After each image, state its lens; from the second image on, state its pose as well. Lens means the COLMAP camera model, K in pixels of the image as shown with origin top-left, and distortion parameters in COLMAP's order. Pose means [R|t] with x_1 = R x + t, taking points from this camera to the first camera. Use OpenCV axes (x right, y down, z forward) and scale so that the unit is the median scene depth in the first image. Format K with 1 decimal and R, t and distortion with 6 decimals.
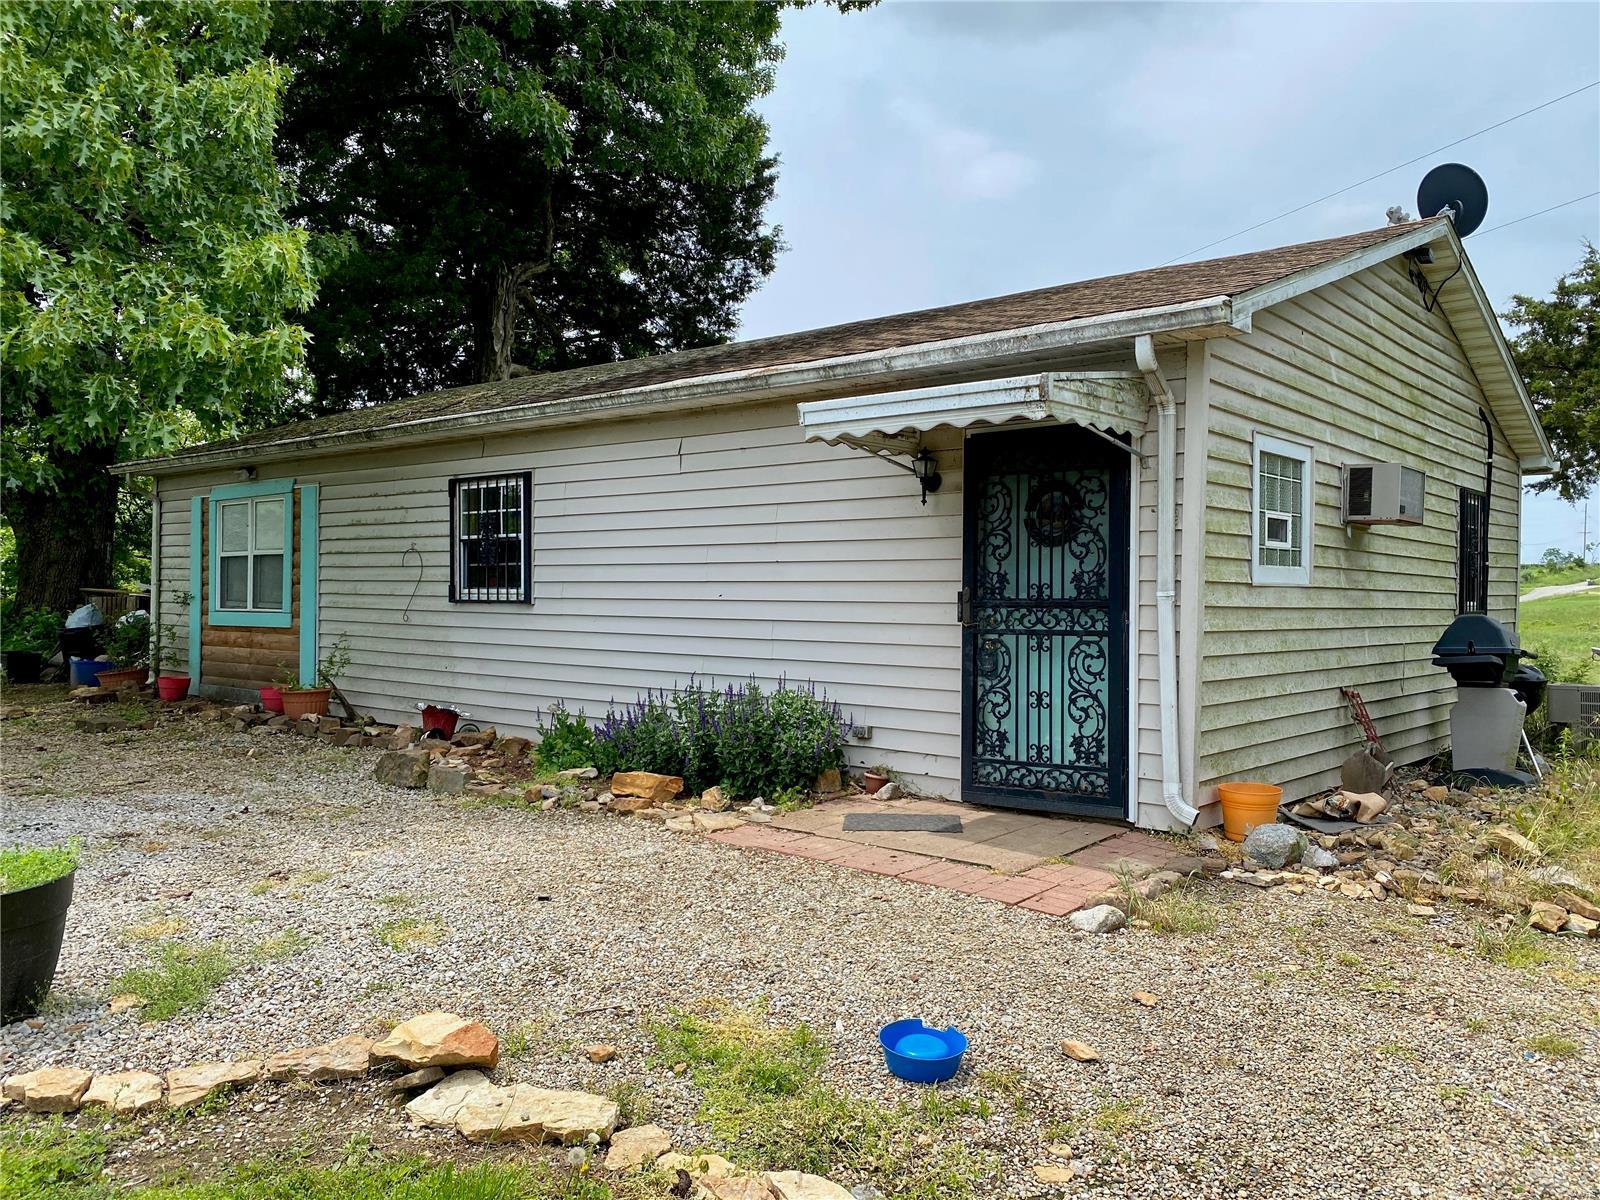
lens RADIAL K [[1229.2, 0, 790.7], [0, 1229.2, 592.2], [0, 0, 1]] dist [0.046003, -0.052689]
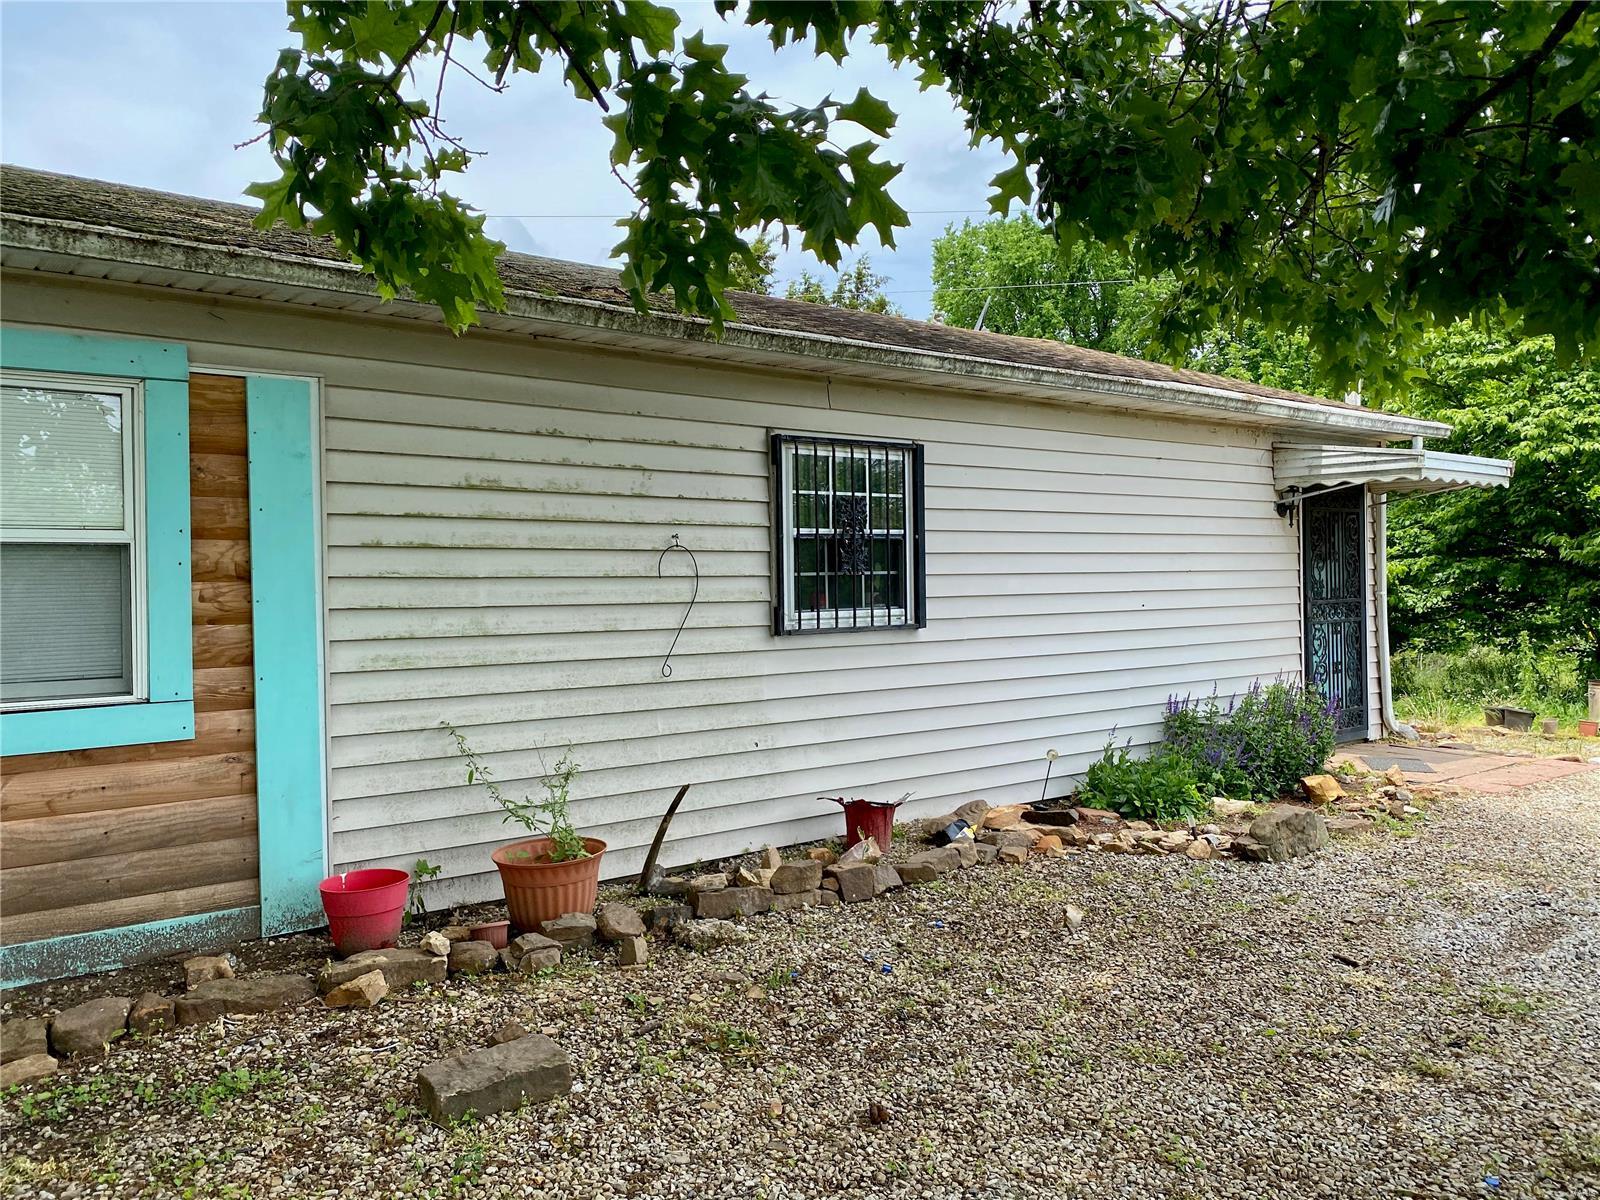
lens RADIAL K [[1229.2, 0, 787.3], [0, 1229.2, 597.3], [0, 0, 1]] dist [0.046003, -0.052689]
pose [[0.202093, -0.032425, 0.978829, -0.884626], [0.009252, 0.999470, 0.031198, -0.030058], [-0.979323, 0.002751, 0.202286, 0.881300]]
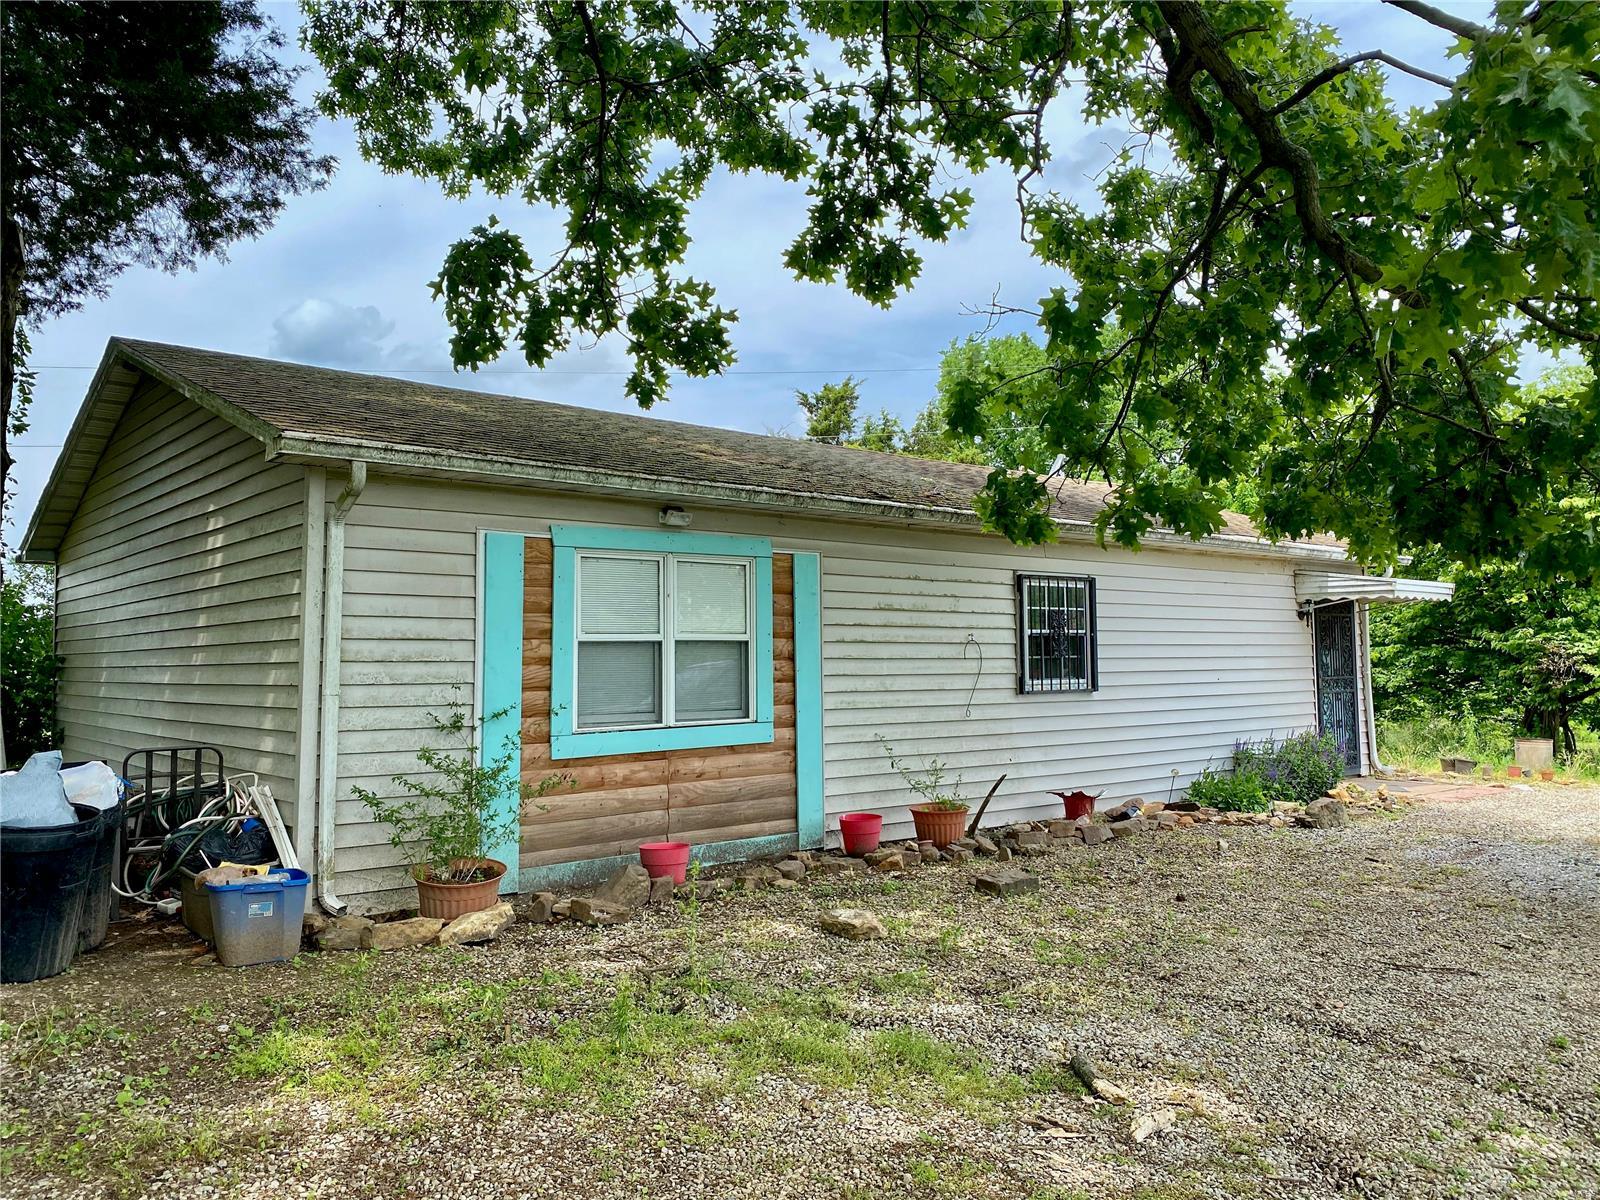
lens RADIAL K [[1229.2, 0, 798.5], [0, 1229.2, 594.2], [0, 0, 1]] dist [0.046003, -0.052689]
pose [[0.166652, 0.035380, 0.985381, -1.335386], [0.003434, 0.999329, -0.036462, -0.038532], [-0.986010, 0.009460, 0.166418, 1.023867]]
